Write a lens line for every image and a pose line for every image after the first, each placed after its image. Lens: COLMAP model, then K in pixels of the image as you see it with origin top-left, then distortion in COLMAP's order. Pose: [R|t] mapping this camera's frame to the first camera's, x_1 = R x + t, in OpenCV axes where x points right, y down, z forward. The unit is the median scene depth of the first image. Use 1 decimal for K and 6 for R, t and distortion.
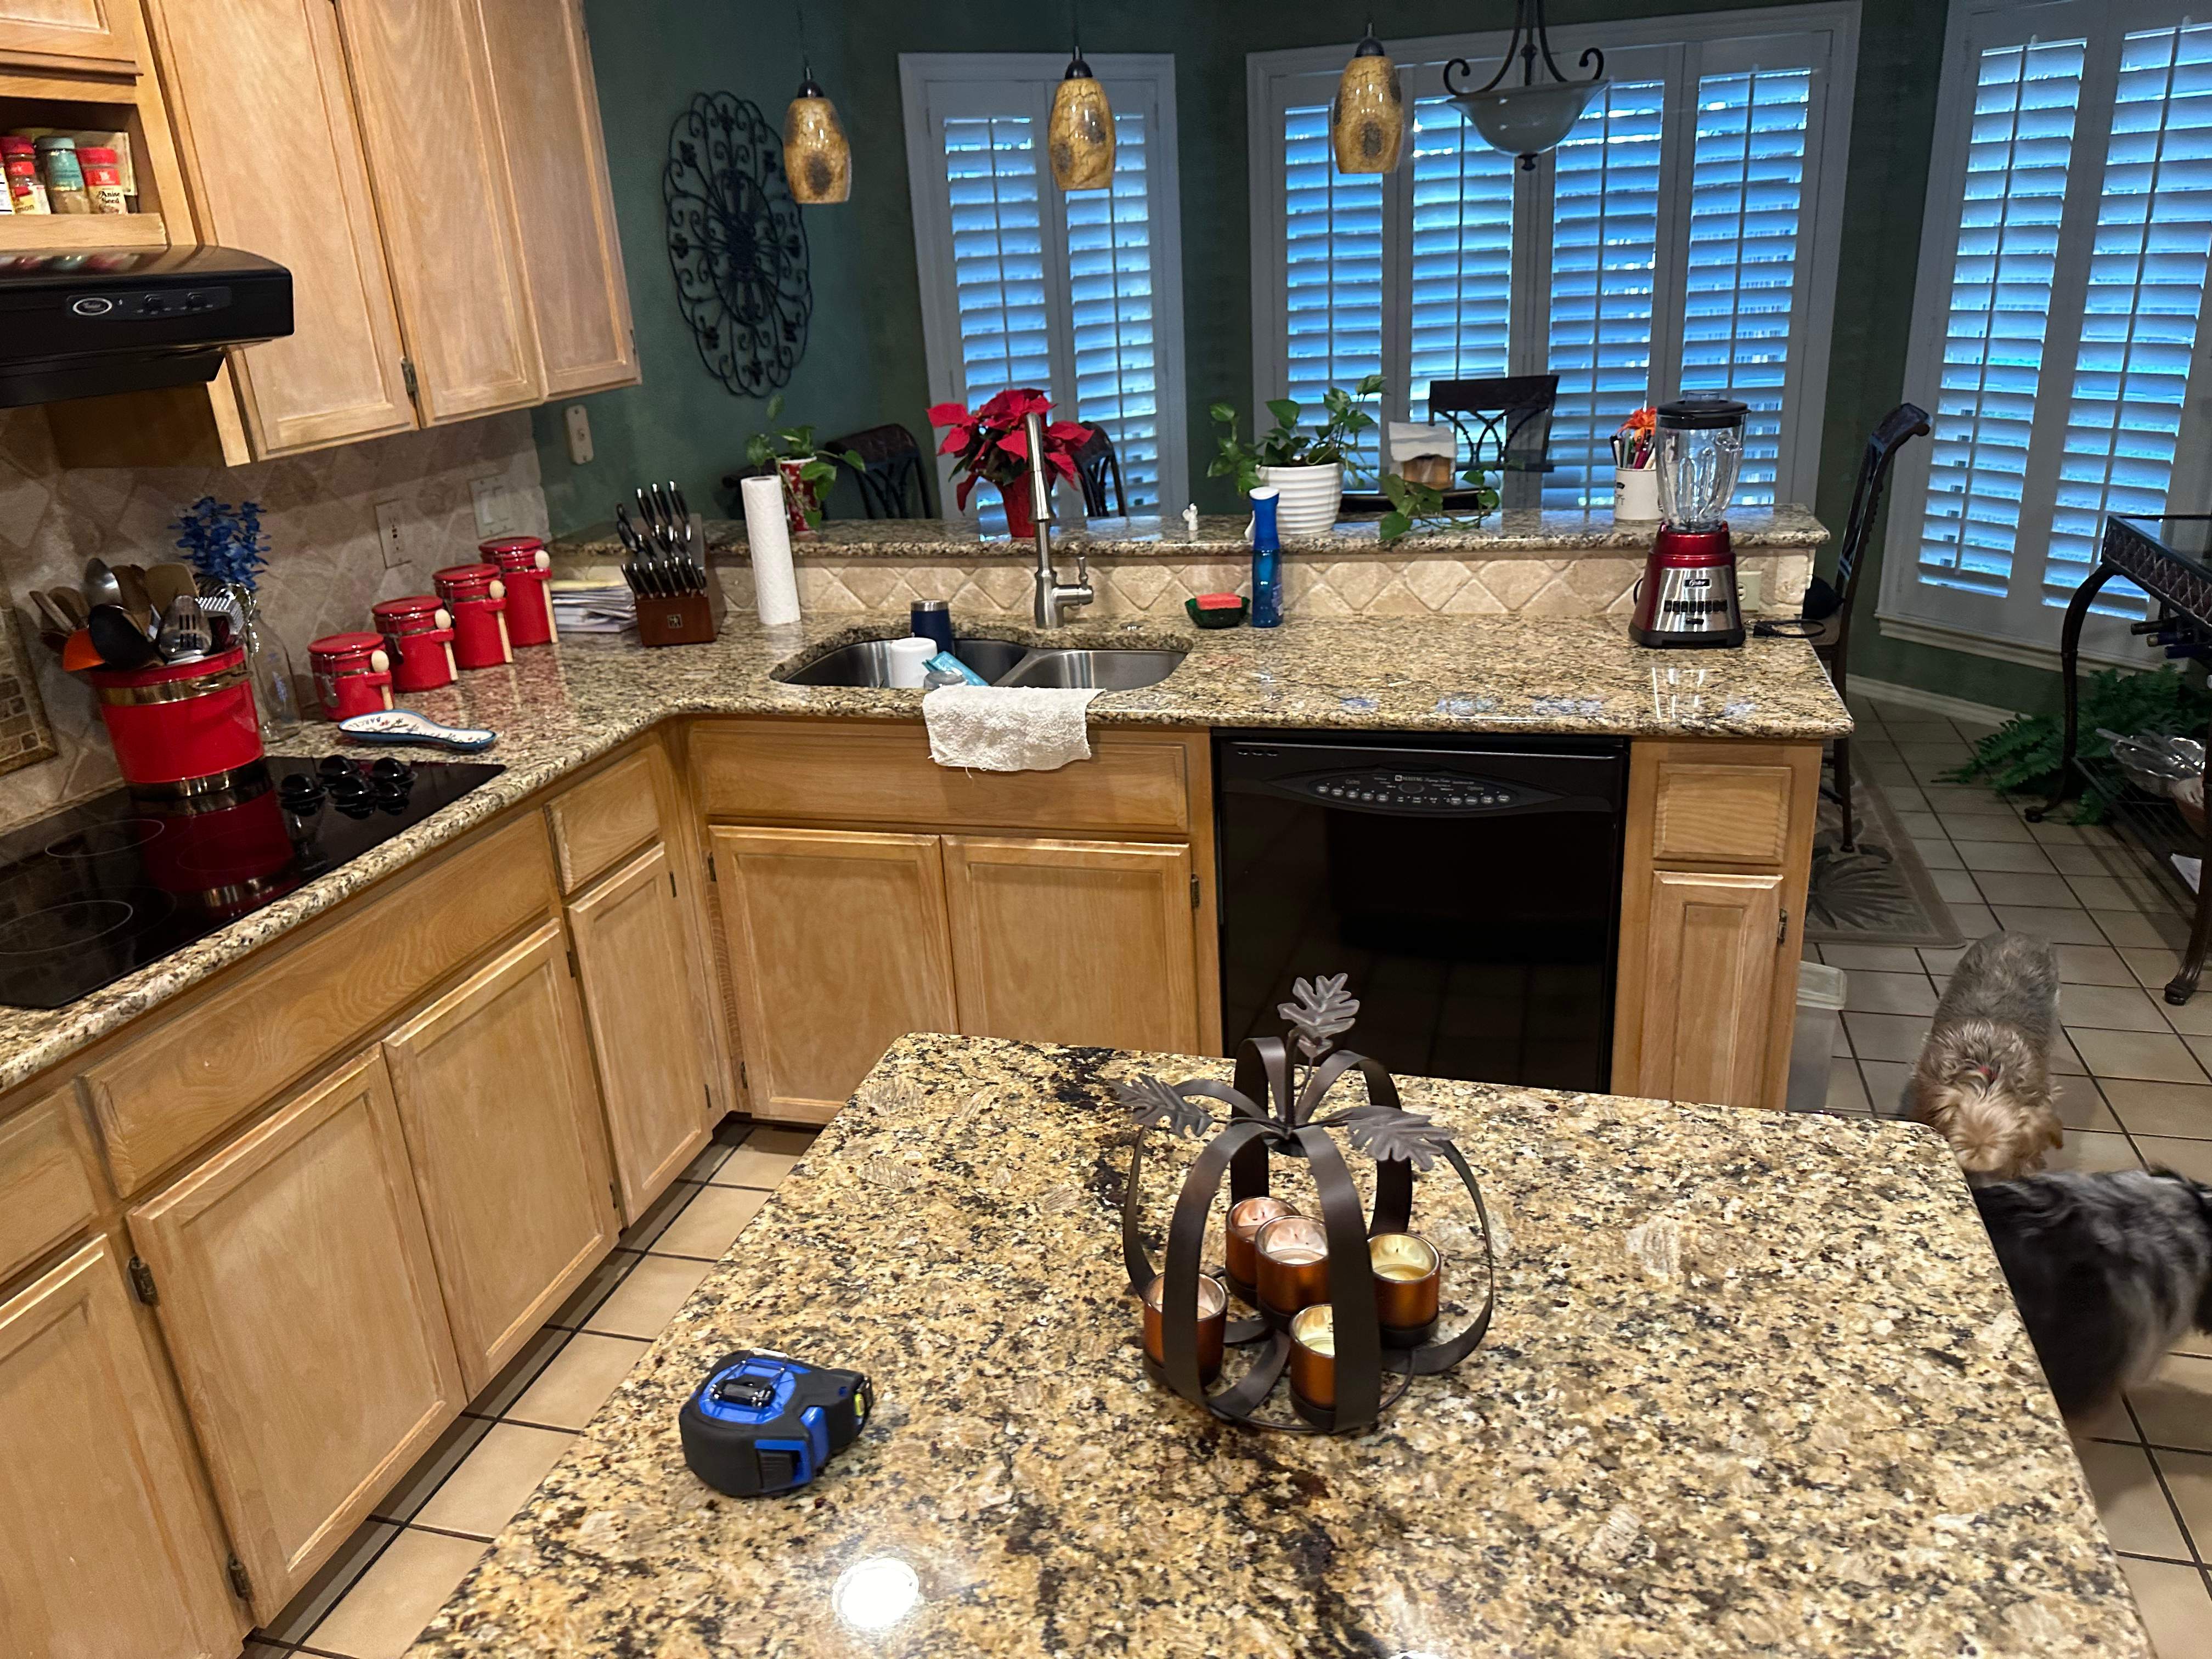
lens RADIAL K [[1580.3, 0, 1147.4], [0, 1580.3, 814.1], [0, 0, 1]] dist [0.059297, -0.074586]
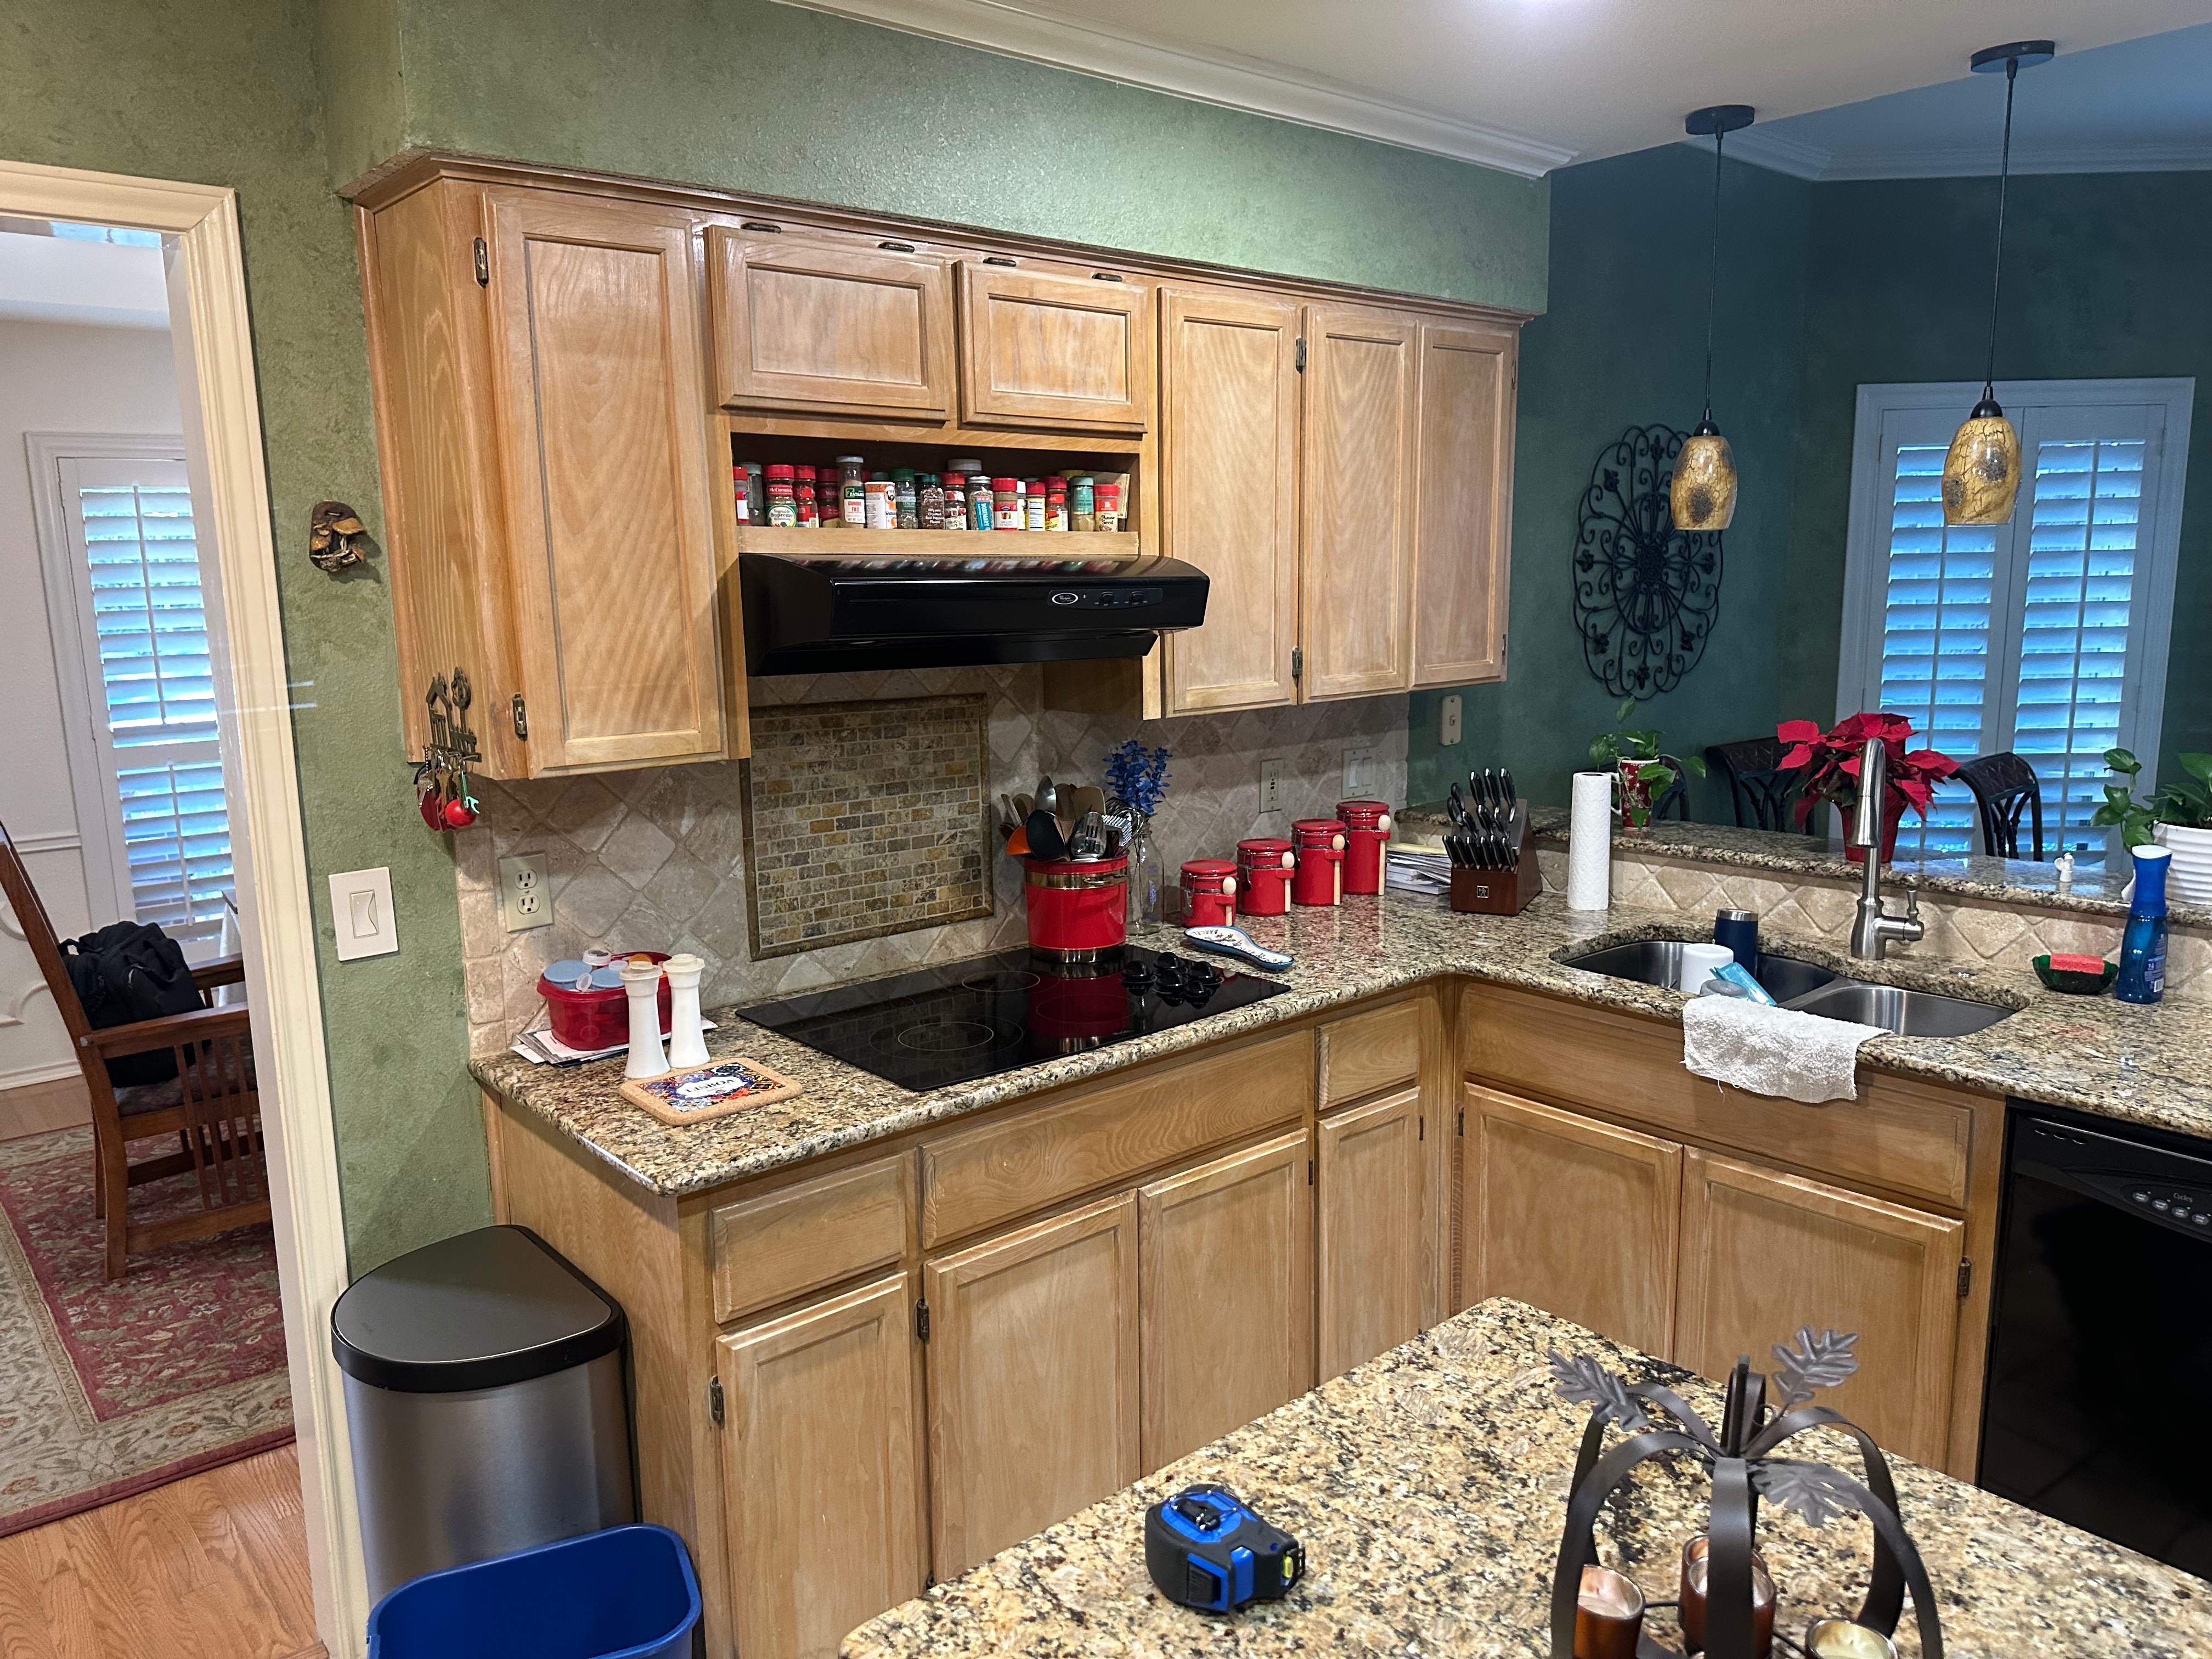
lens RADIAL K [[1580.3, 0, 1107.6], [0, 1580.3, 815.2], [0, 0, 1]] dist [0.059297, -0.074586]
pose [[0.817956, 0.127097, -0.561066, 0.121471], [-0.223455, 0.968902, -0.106284, 0.000767], [0.530110, 0.212309, 0.820919, -0.047876]]
